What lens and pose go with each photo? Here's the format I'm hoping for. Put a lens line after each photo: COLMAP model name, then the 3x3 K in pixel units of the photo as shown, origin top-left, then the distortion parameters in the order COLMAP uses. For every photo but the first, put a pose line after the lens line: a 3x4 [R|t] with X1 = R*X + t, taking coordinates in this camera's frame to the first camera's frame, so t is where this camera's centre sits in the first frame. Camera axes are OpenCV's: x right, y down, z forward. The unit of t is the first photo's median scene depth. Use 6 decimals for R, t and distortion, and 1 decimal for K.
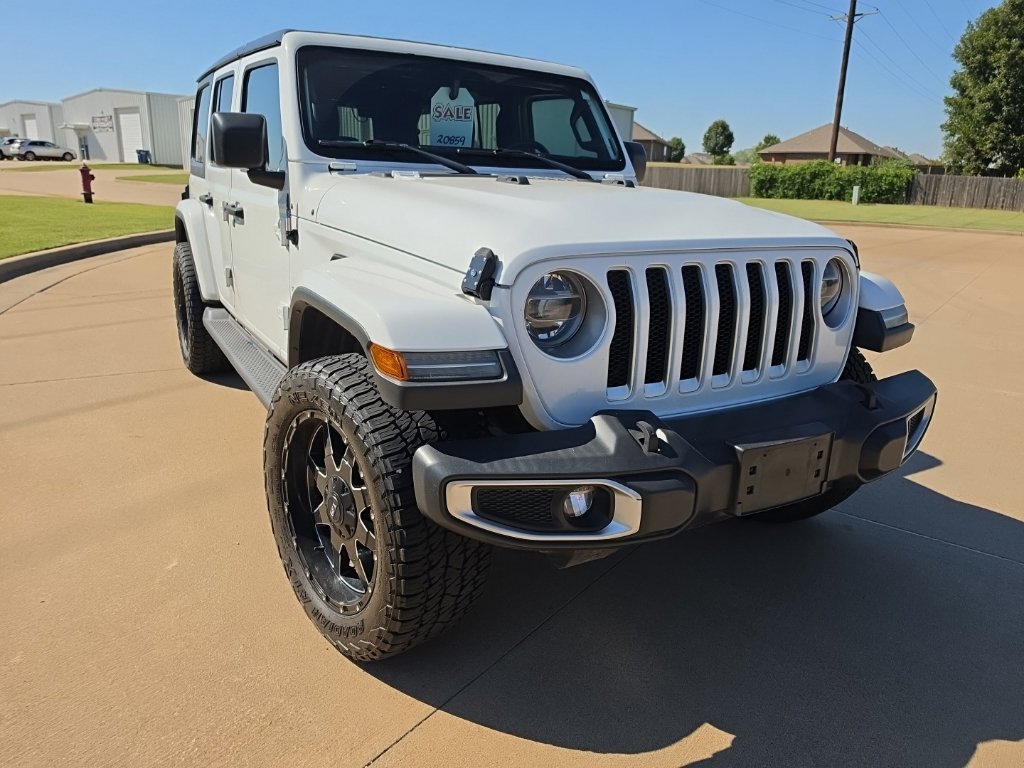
lens RADIAL K [[739.6, 0, 535.3], [0, 739.6, 364.7], [0, 0, 1]] dist [0.004583, 0.010244]
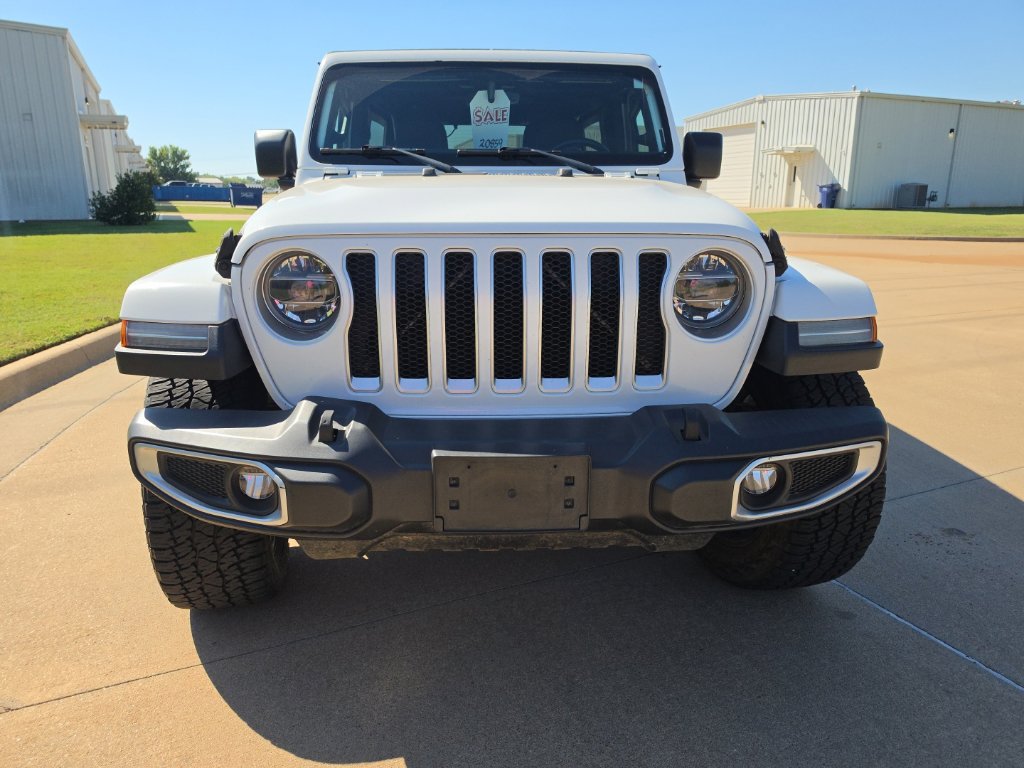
lens RADIAL K [[752.3, 0, 512.4], [0, 752.3, 372.0], [0, 0, 1]] dist [0.050529, -0.065444]
pose [[0.875923, 0.075225, -0.476551, 0.422564], [-0.089929, 0.995915, -0.008084, 0.008314], [0.473996, 0.049937, 0.879110, 0.136985]]
